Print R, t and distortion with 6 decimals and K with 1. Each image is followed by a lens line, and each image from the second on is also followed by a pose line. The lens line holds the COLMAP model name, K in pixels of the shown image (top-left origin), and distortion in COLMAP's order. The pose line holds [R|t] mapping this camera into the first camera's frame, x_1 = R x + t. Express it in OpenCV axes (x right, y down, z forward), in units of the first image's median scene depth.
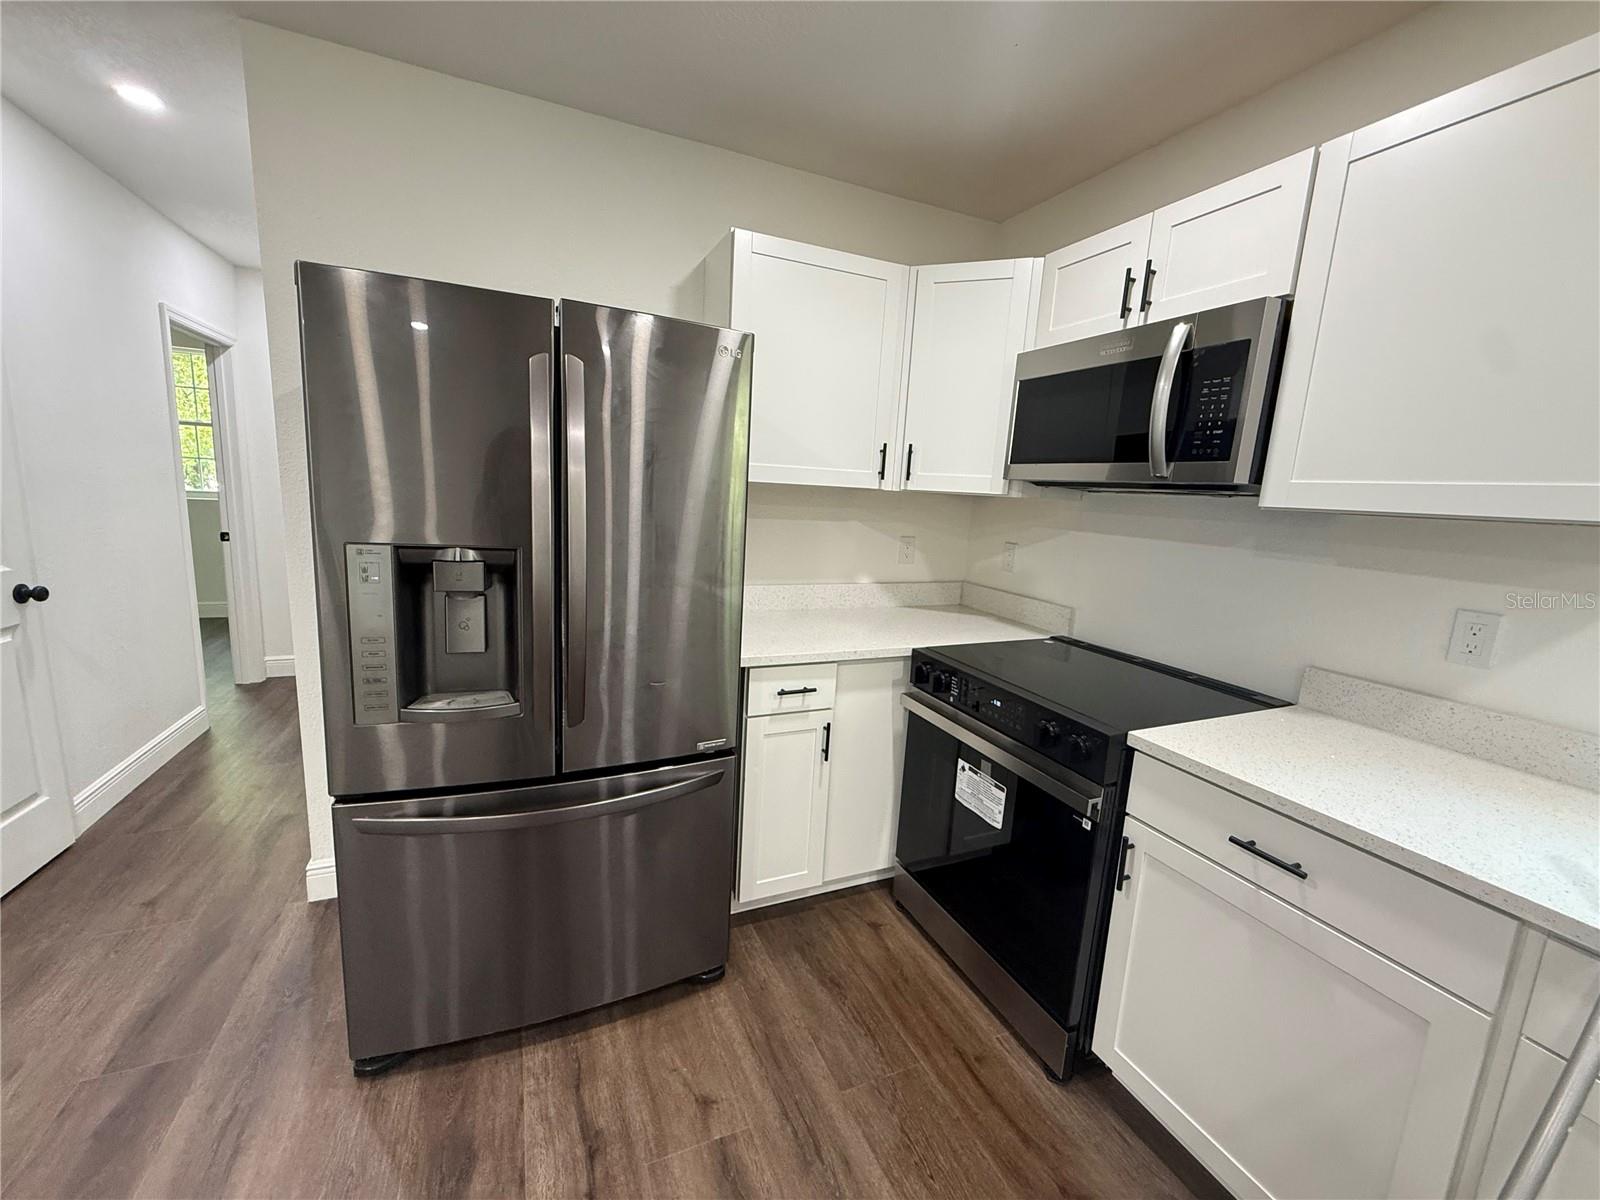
lens RADIAL K [[636.9, 0, 796.4], [0, 636.9, 600.1], [0, 0, 1]] dist [-0.000992, 0.001032]
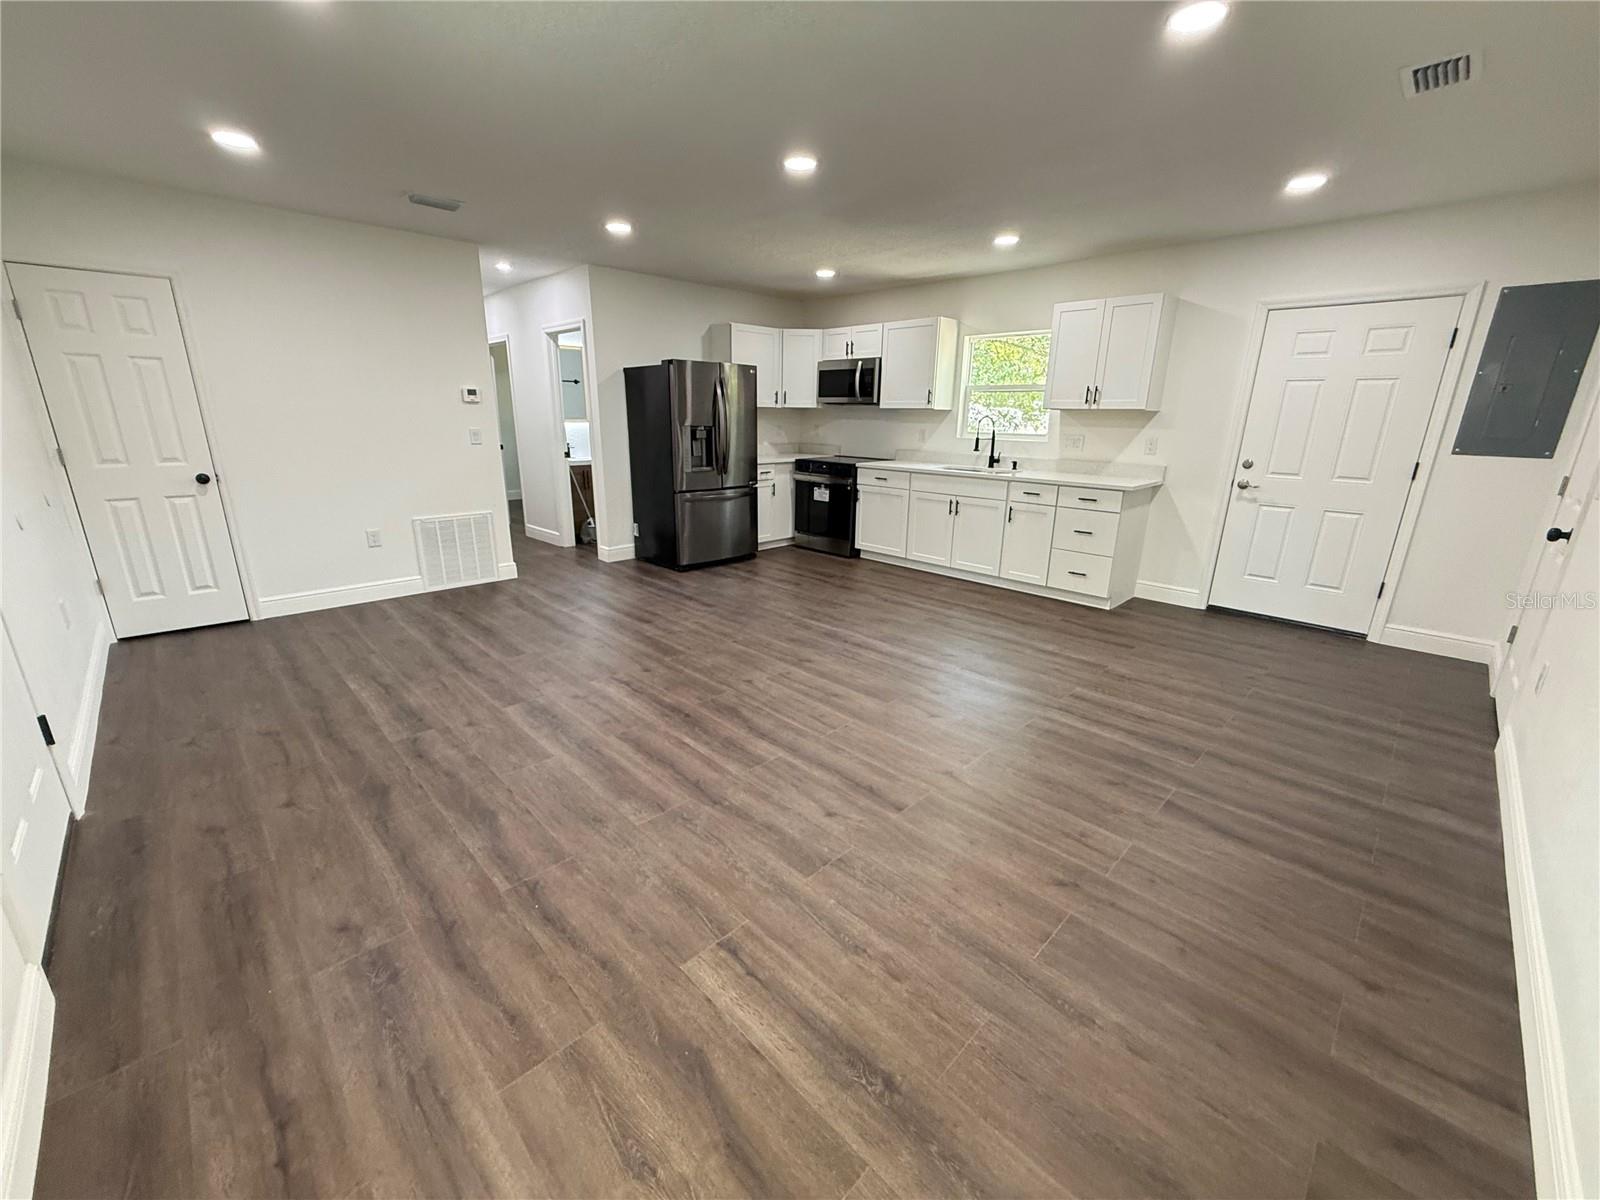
lens RADIAL K [[636.9, 0, 793.8], [0, 636.9, 599.8], [0, 0, 1]] dist [-0.000992, 0.001032]
pose [[0.934471, -0.138377, 0.328048, -1.126646], [0.097079, 0.985499, 0.139166, 0.382137], [-0.342548, -0.098200, 0.934354, -2.372186]]
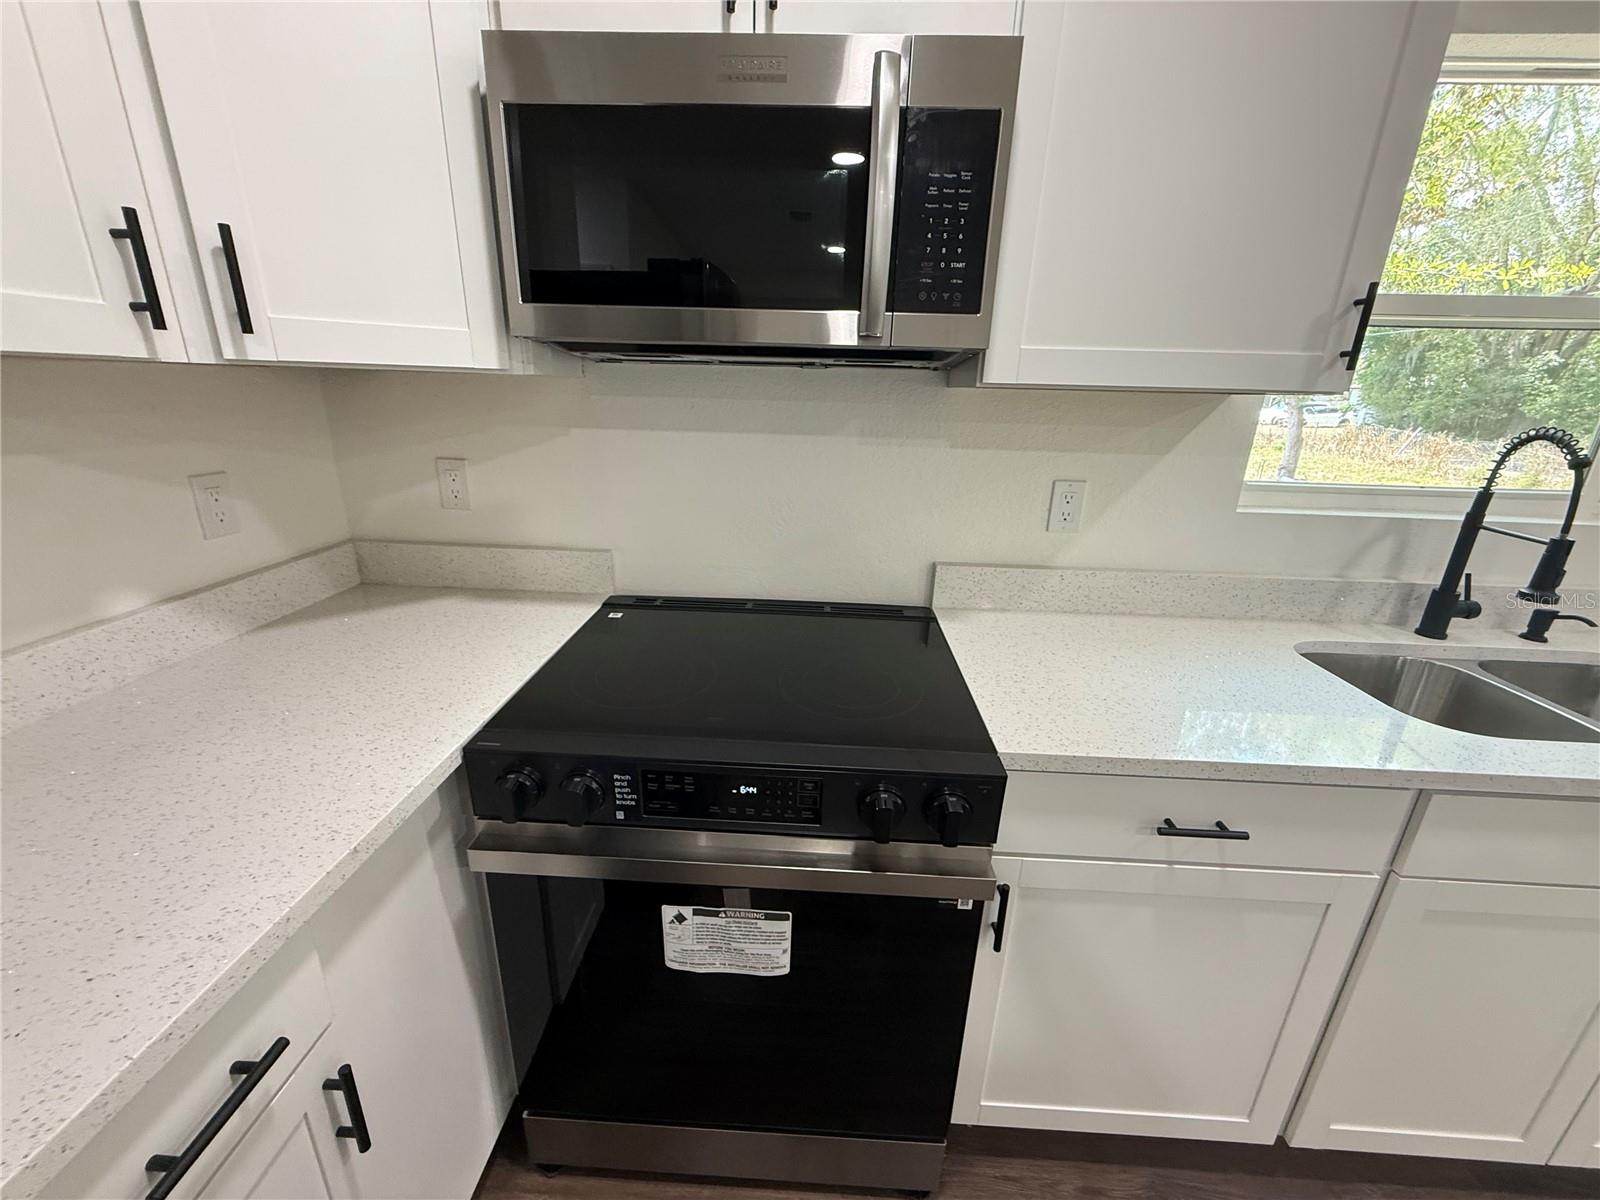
lens RADIAL K [[636.9, 0, 786.9], [0, 636.9, 599.1], [0, 0, 1]] dist [-0.000992, 0.001032]
pose [[0.446747, -0.322396, 0.834553, -0.055549], [0.152433, 0.946605, 0.284083, -0.128327], [-0.881579, 0.000300, 0.472036, 0.710718]]
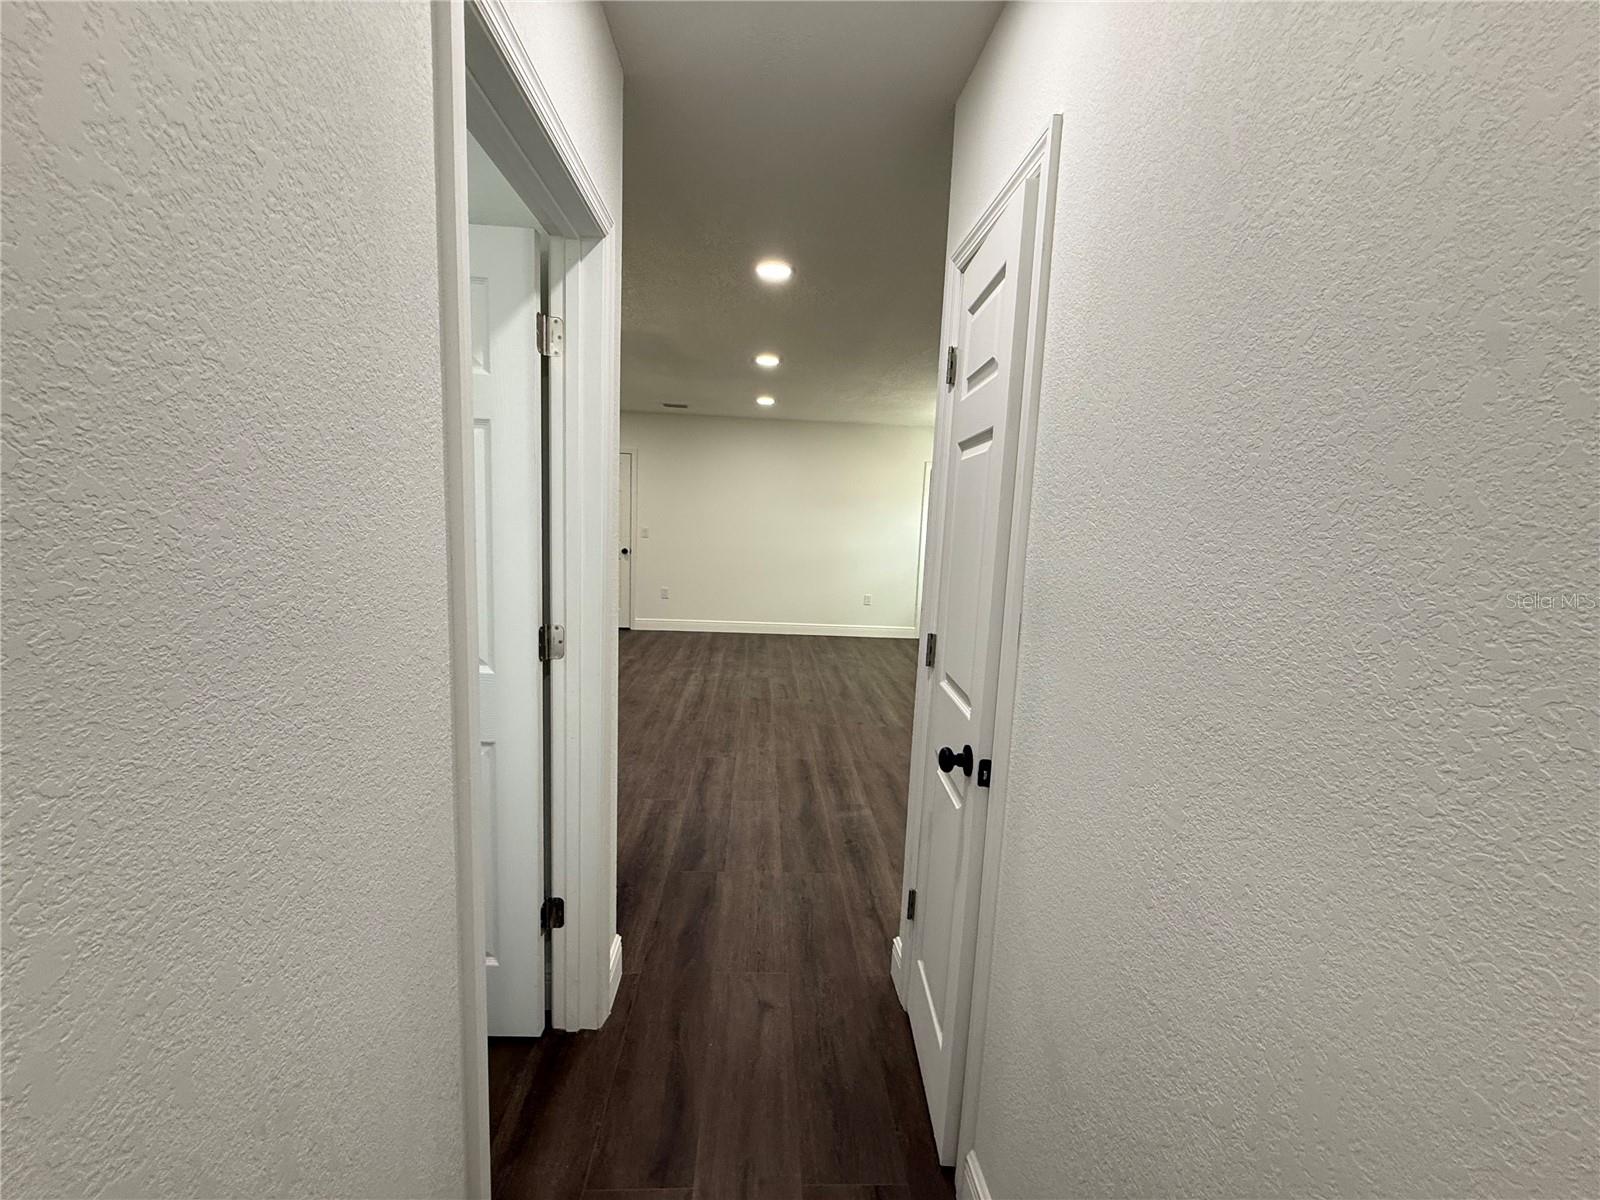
lens RADIAL K [[636.9, 0, 794.5], [0, 636.9, 598.3], [0, 0, 1]] dist [-0.000992, 0.001032]
pose [[-0.931347, -0.139895, 0.336186, -1.483285], [-0.031670, 0.950876, 0.307946, -0.434290], [-0.362752, 0.276158, -0.890027, 1.904700]]
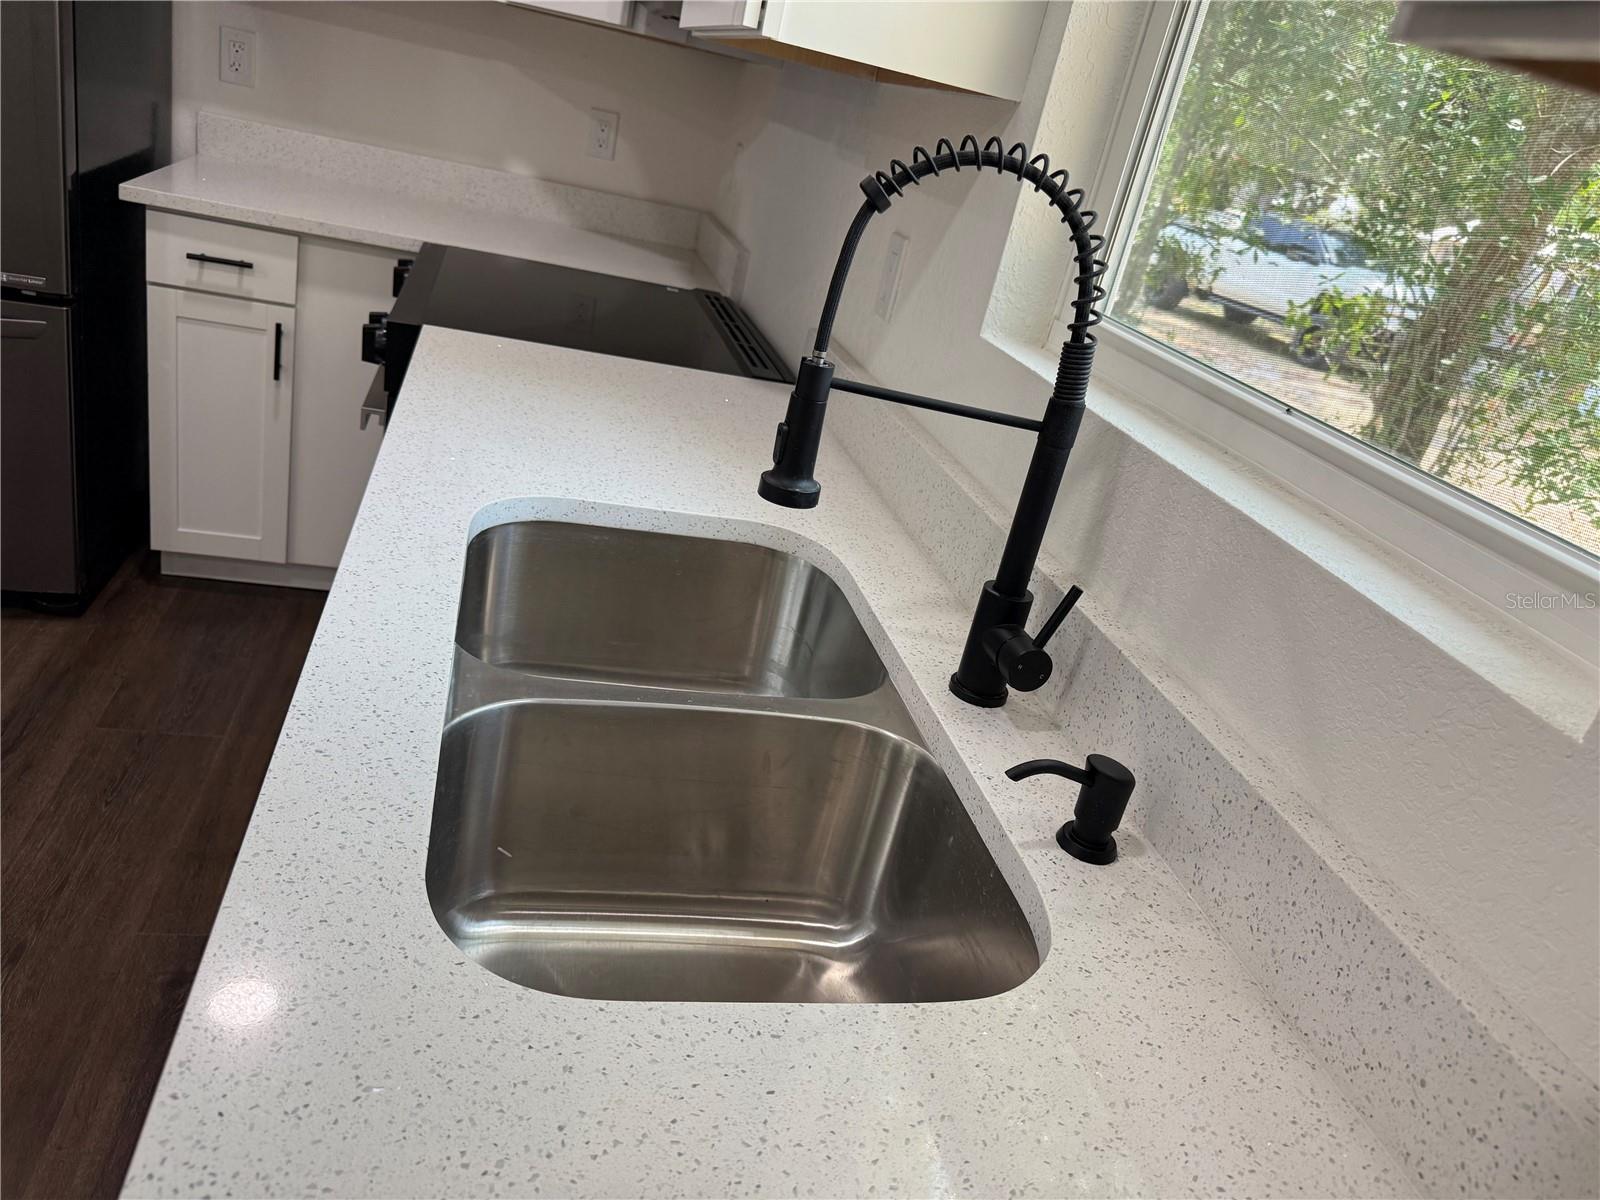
lens RADIAL K [[1133.2, 0, 798.0], [0, 1133.2, 603.2], [0, 0, 1]] dist [0.028314, -0.027583]
pose [[0.968070, 0.224765, -0.110997, 0.912634], [-0.195352, 0.953901, 0.227841, 0.103576], [0.157090, -0.198883, 0.967351, -0.189616]]
